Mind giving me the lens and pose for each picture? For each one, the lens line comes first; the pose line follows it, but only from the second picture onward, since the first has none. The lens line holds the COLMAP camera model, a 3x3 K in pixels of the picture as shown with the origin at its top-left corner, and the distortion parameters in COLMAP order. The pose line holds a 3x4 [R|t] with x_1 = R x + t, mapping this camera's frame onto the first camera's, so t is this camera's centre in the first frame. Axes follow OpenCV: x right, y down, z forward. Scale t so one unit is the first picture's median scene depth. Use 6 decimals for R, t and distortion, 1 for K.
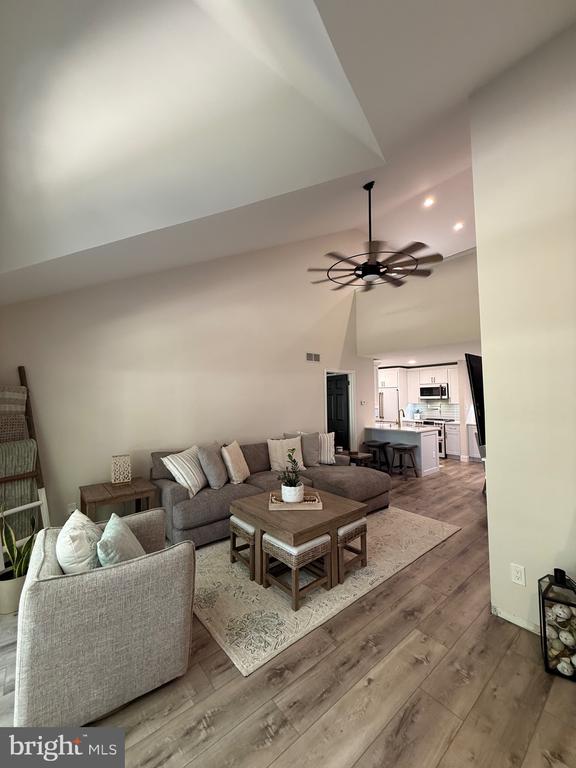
lens RADIAL K [[306.4, 0, 288.2], [0, 306.4, 382.3], [0, 0, 1]] dist [-0.000333, -0.000186]
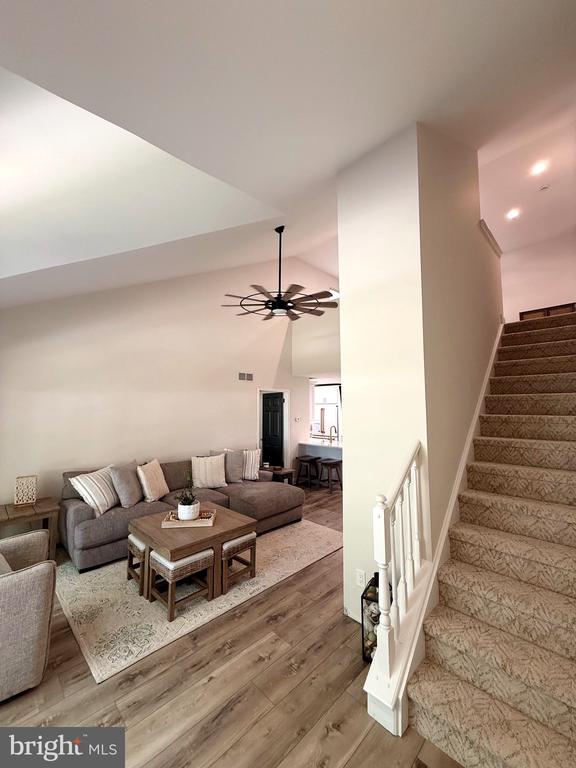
lens RADIAL K [[306.4, 0, 288.4], [0, 306.4, 382.0], [0, 0, 1]] dist [-0.000333, -0.000186]
pose [[0.994926, 0.018561, 0.098882, 0.204343], [-0.015209, 0.999287, -0.034549, -0.050040], [-0.099453, 0.032870, 0.994499, -0.100989]]
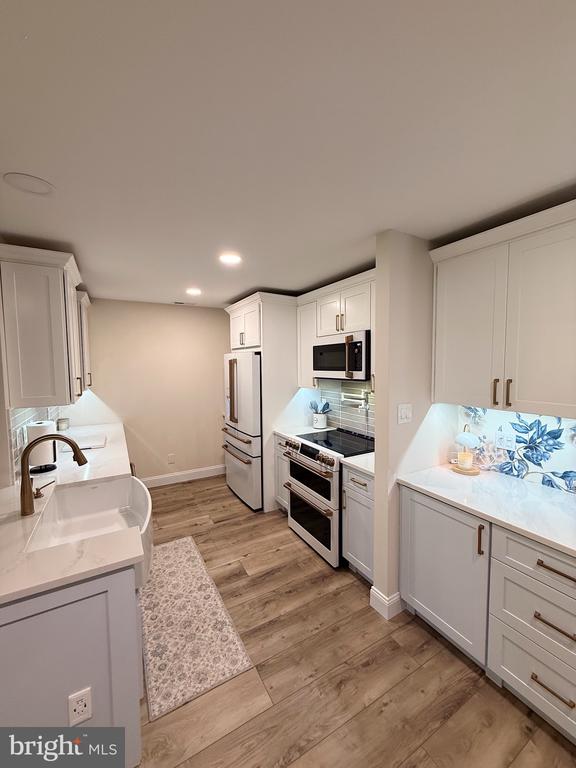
lens RADIAL K [[306.4, 0, 289.0], [0, 306.4, 382.1], [0, 0, 1]] dist [-0.000333, -0.000186]
pose [[0.986098, 0.010106, -0.165860, 1.140288], [0.009234, 0.993274, 0.115420, 0.042838], [0.165911, -0.115347, 0.979372, 1.568711]]
